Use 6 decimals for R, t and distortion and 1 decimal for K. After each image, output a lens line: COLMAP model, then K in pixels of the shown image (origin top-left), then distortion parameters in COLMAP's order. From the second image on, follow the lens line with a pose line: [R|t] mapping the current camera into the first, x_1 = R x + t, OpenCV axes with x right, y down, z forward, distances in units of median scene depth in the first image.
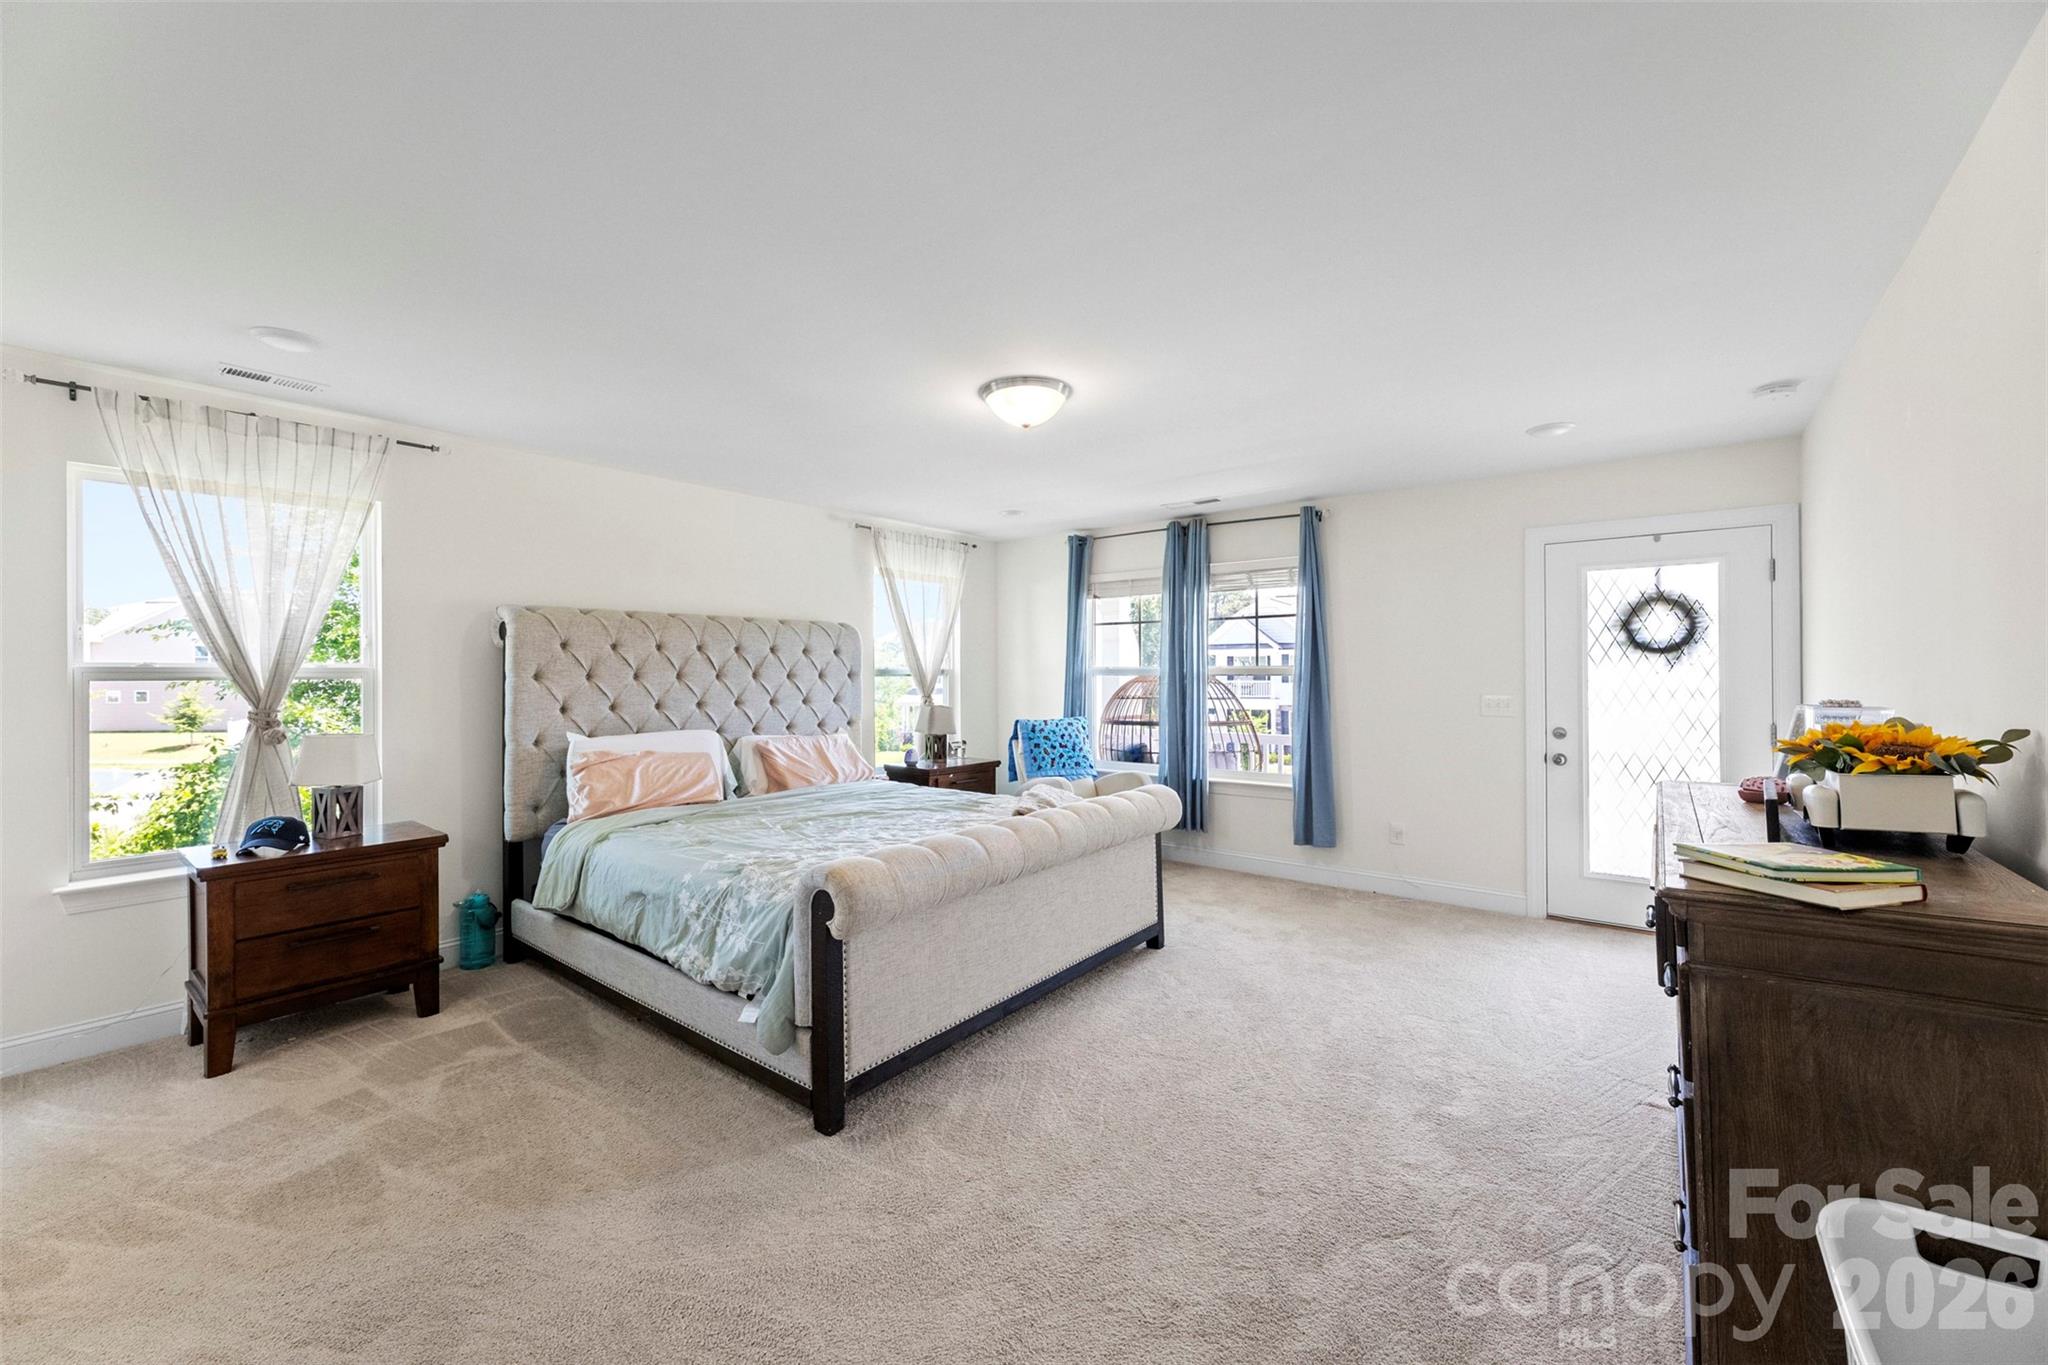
lens RADIAL K [[824.2, 0, 1020.0], [0, 824.2, 683.1], [0, 0, 1]] dist [0.000260, 0.000065]
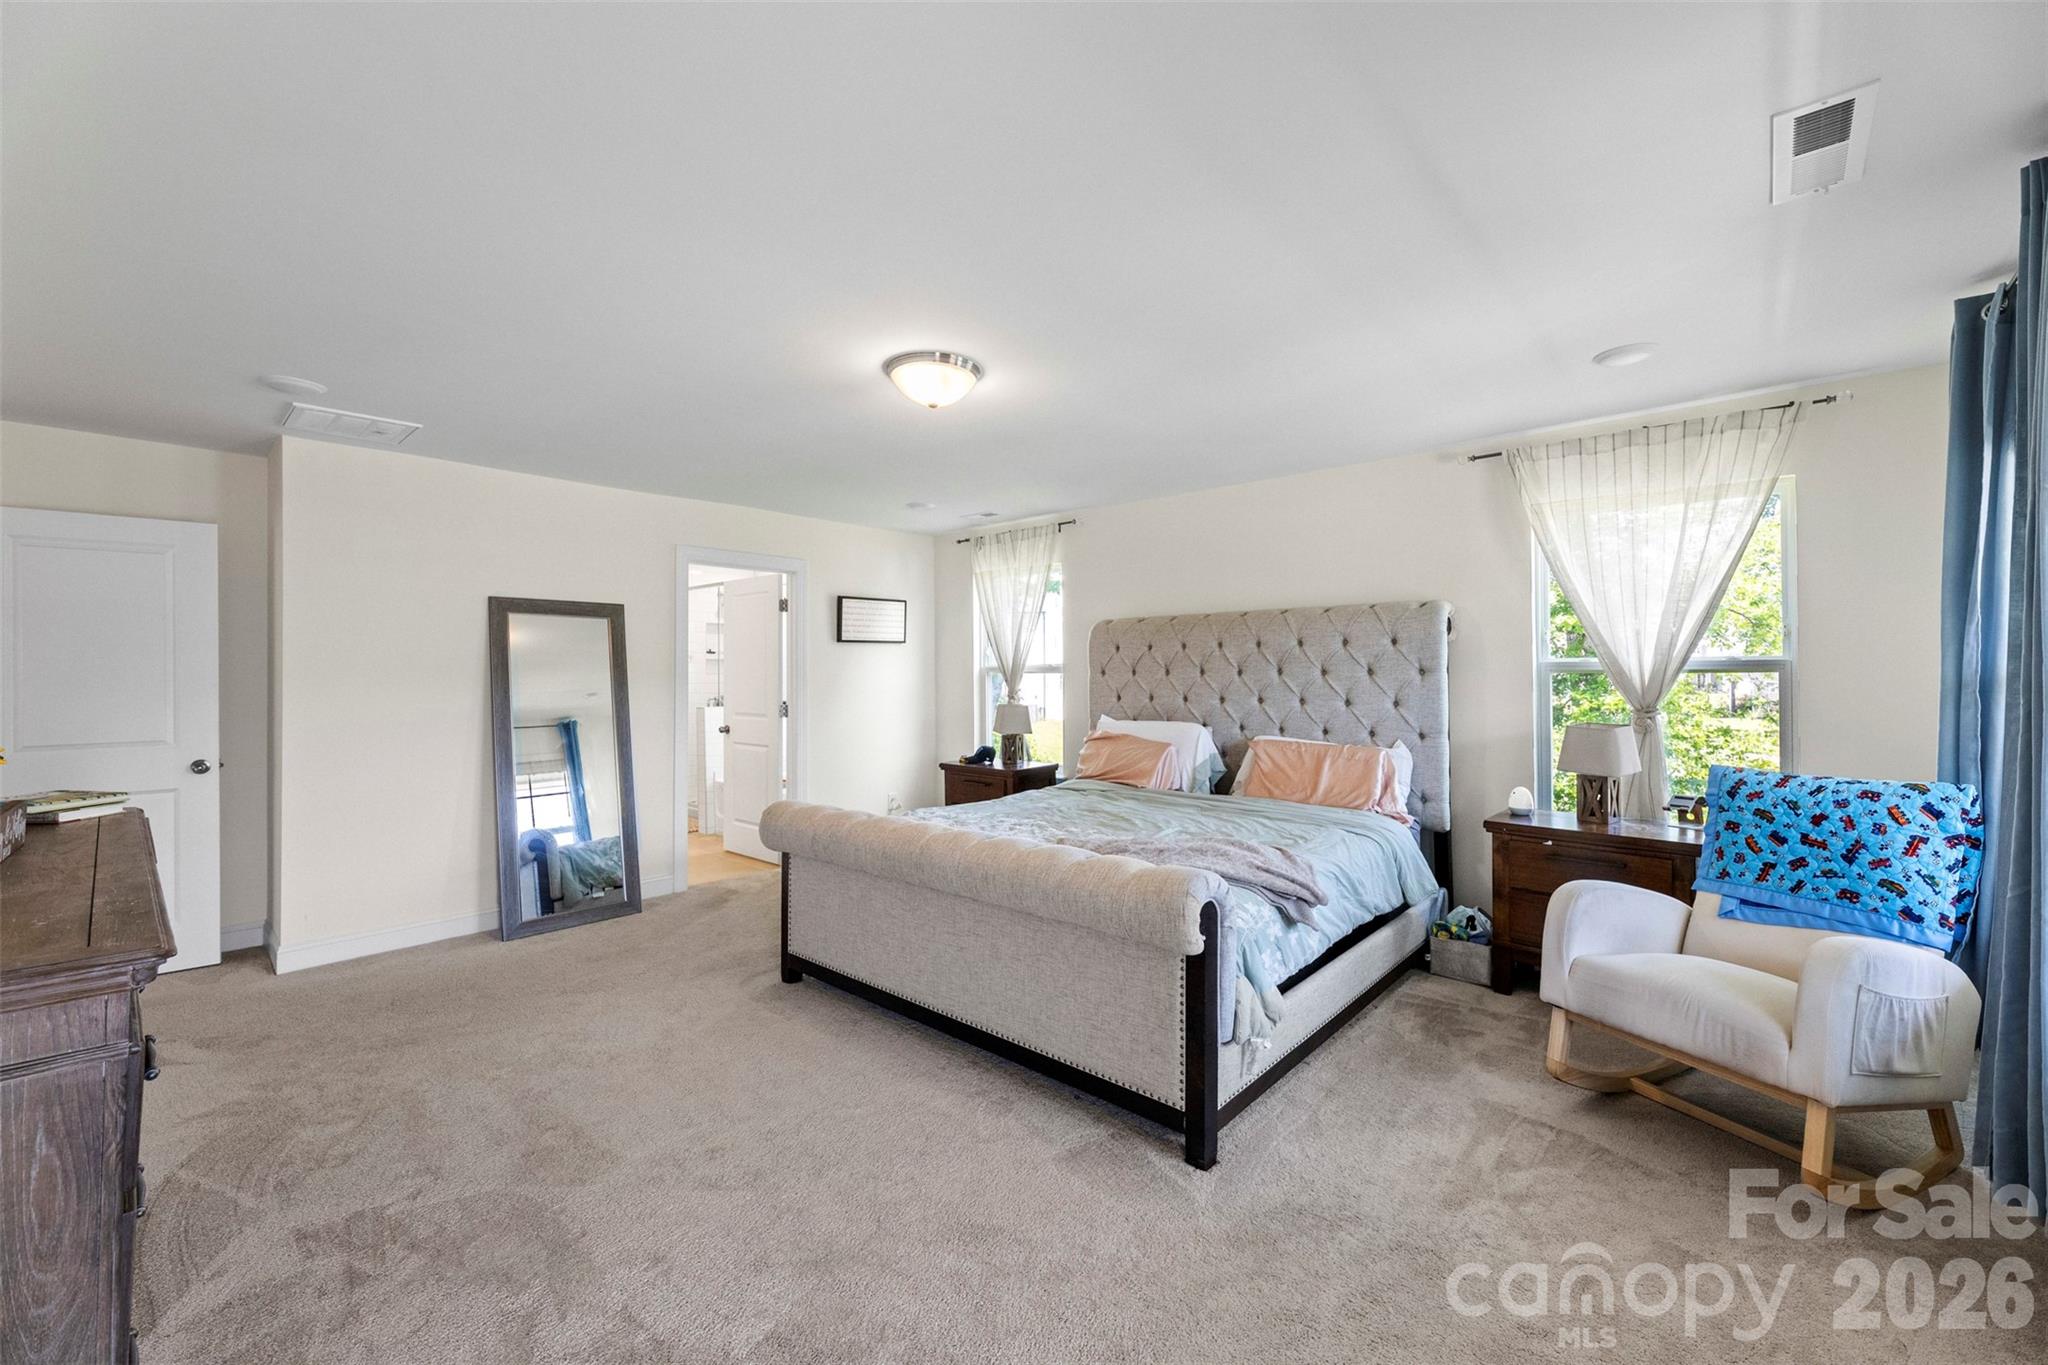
lens RADIAL K [[824.2, 0, 1021.1], [0, 824.2, 670.0], [0, 0, 1]] dist [0.000260, 0.000065]
pose [[-0.080938, 0.002376, -0.996716, 0.570777], [-0.007410, 0.999968, 0.002985, -0.010563], [0.996692, 0.007628, -0.080918, 0.720127]]
